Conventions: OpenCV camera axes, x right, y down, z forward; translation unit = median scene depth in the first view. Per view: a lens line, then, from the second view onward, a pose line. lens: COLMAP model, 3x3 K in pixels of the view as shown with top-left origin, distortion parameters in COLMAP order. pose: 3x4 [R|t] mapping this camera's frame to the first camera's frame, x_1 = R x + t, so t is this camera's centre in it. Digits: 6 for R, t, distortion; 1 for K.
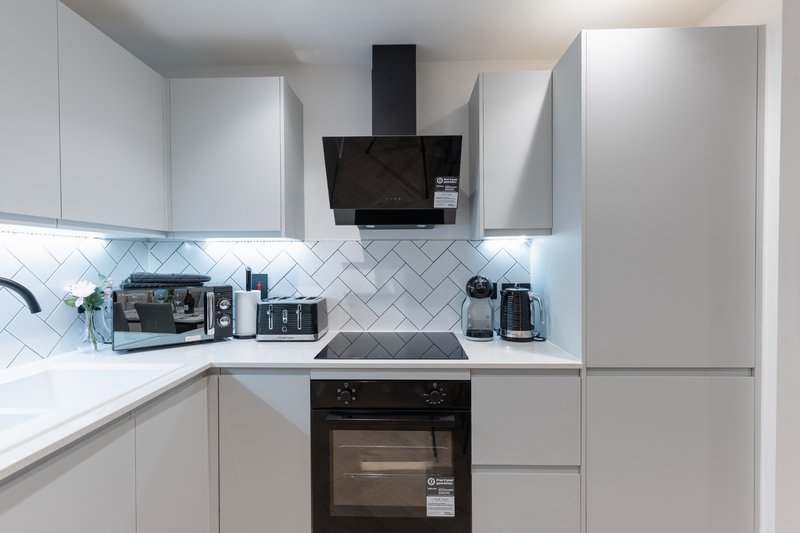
lens RADIAL K [[377.0, 0, 400.0], [0, 377.0, 266.5], [0, 0, 1]] dist [0.002127, 0.000439]
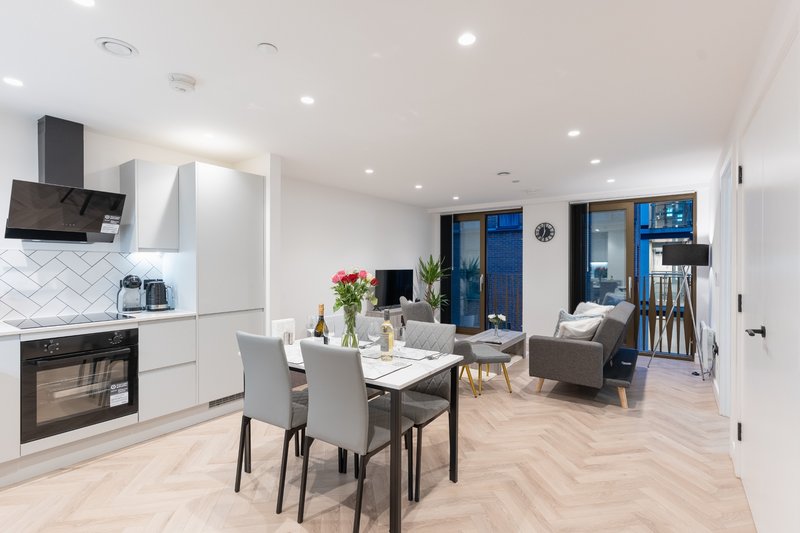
lens RADIAL K [[377.0, 0, 400.0], [0, 377.0, 266.5], [0, 0, 1]] dist [0.002127, 0.000439]
pose [[0.551530, 0.002208, 0.834152, -0.585253], [0.010465, 0.999899, -0.009566, 0.018148], [-0.834089, 0.014005, 0.551452, -1.009290]]
